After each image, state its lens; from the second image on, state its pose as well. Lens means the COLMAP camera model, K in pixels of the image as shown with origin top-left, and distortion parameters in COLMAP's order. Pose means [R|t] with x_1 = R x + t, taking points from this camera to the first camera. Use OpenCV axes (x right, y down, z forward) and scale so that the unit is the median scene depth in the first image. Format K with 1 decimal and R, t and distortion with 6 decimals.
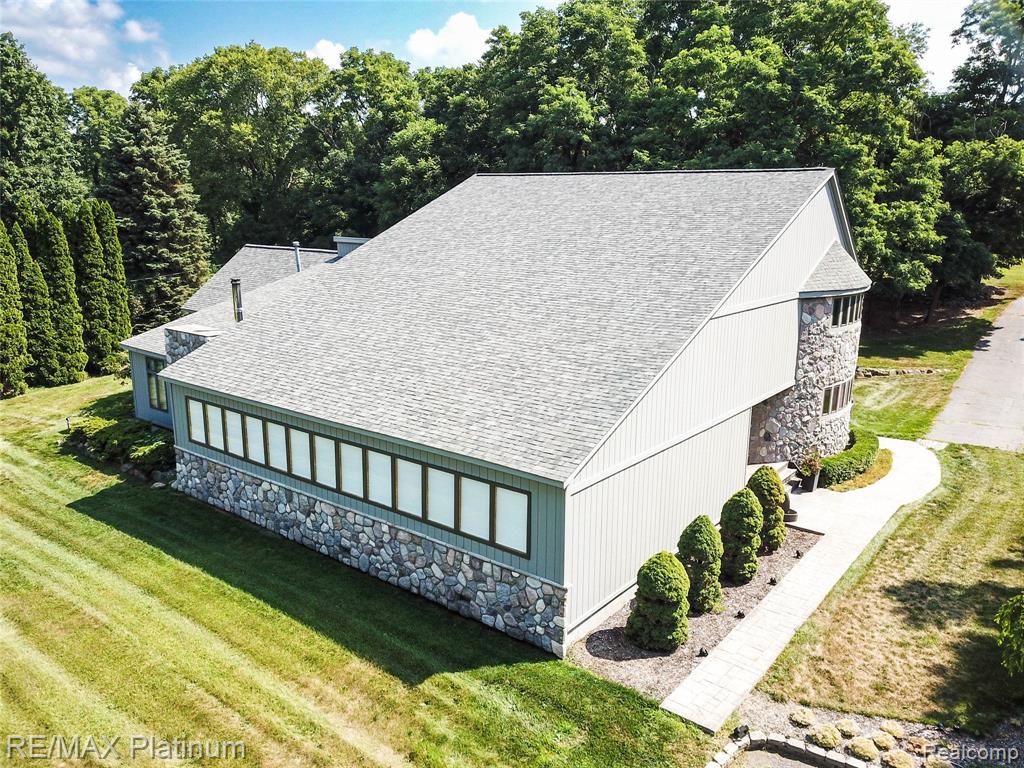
lens RADIAL K [[778.4, 0, 486.0], [0, 778.4, 384.7], [0, 0, 1]] dist [0.004187, -0.003629]
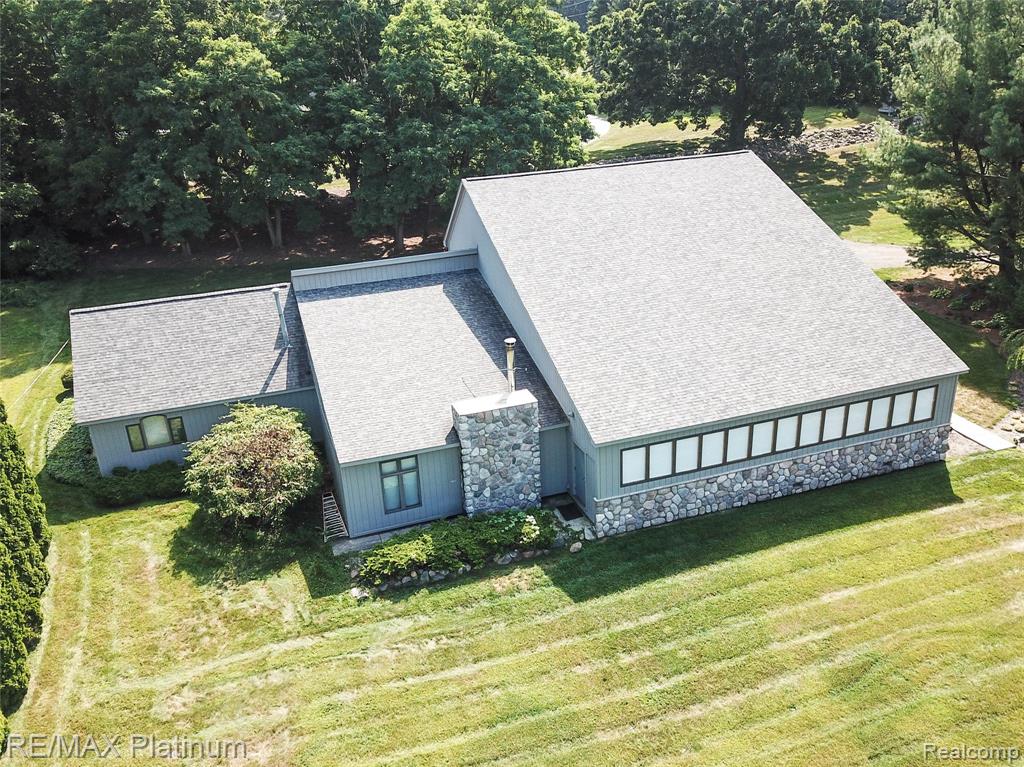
lens RADIAL K [[851.1, 0, 512.0], [0, 851.1, 383.5], [0, 0, 1]] dist [0.043288, -0.011698]
pose [[0.525781, -0.364988, 0.768334, -1.625649], [0.229034, 0.930651, 0.285364, -0.540041], [-0.819205, 0.025935, 0.572913, 0.528316]]
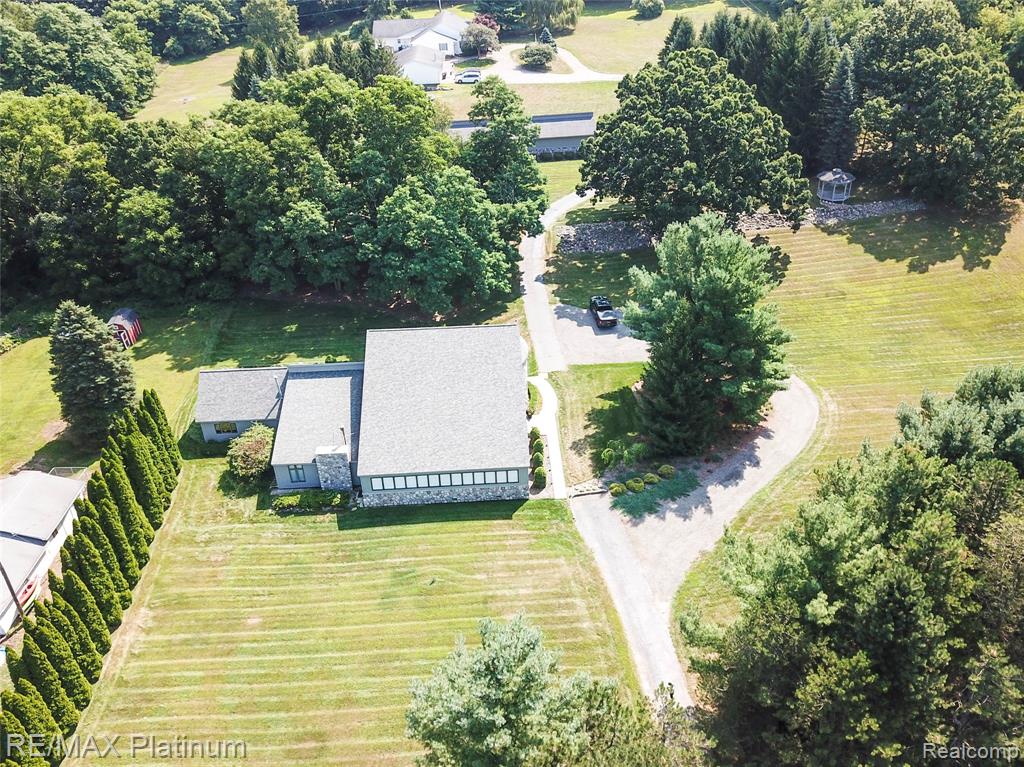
lens RADIAL K [[851.1, 0, 512.0], [0, 851.1, 383.5], [0, 0, 1]] dist [0.043288, -0.011698]
pose [[0.738222, -0.380703, 0.556861, -1.944705], [0.175989, 0.905627, 0.385833, -1.707739], [-0.651196, -0.186829, 0.735553, -1.904106]]
